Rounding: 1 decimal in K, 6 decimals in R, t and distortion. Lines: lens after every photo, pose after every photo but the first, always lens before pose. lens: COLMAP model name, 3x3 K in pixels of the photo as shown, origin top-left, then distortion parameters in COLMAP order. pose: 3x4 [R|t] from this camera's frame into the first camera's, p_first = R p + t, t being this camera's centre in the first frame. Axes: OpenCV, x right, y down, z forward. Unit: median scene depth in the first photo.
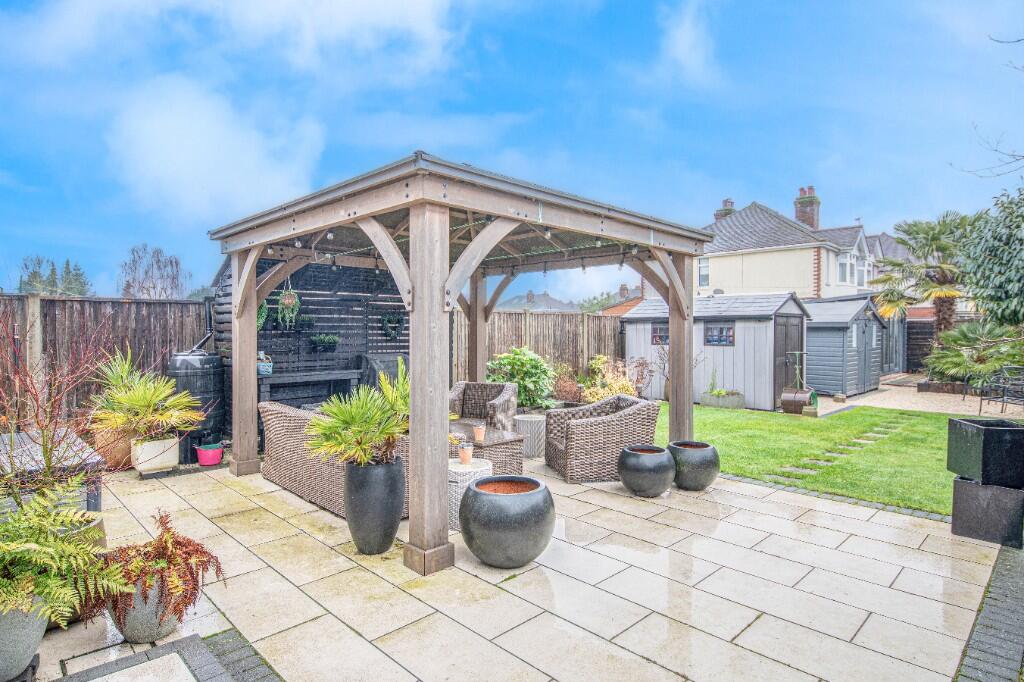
lens RADIAL K [[554.5, 0, 513.5], [0, 554.5, 338.7], [0, 0, 1]] dist [-0.008590, -0.001659]
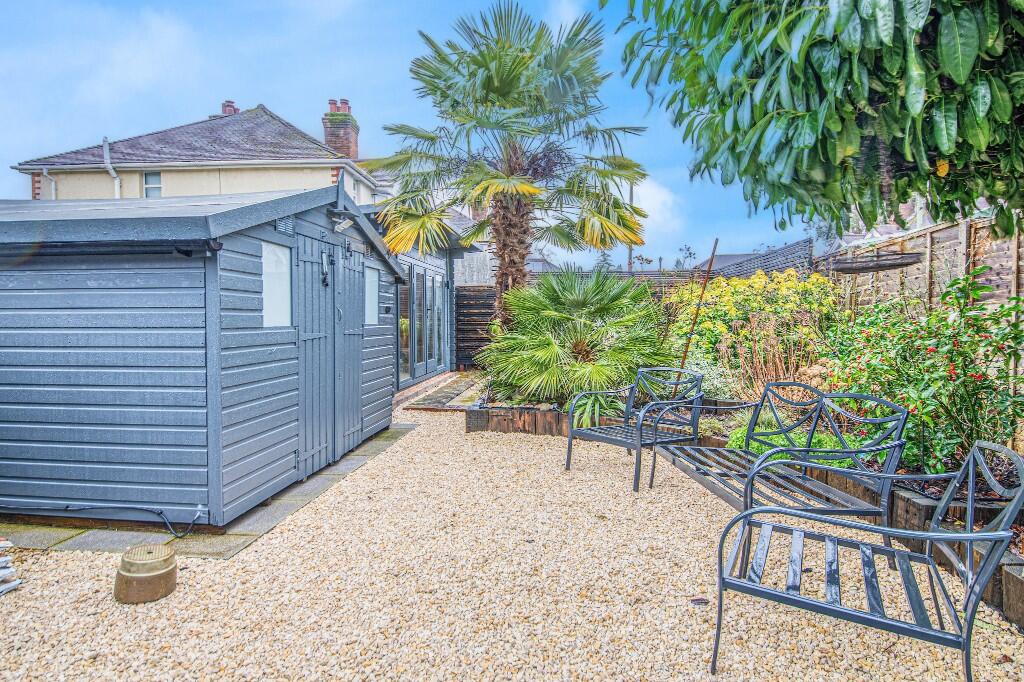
lens RADIAL K [[554.5, 0, 510.7], [0, 554.5, 336.3], [0, 0, 1]] dist [-0.008590, -0.001659]
pose [[0.769445, -0.022809, 0.638306, 0.483634], [0.011354, 0.999693, 0.022036, 0.014132], [-0.638613, -0.009708, 0.769467, 0.644635]]
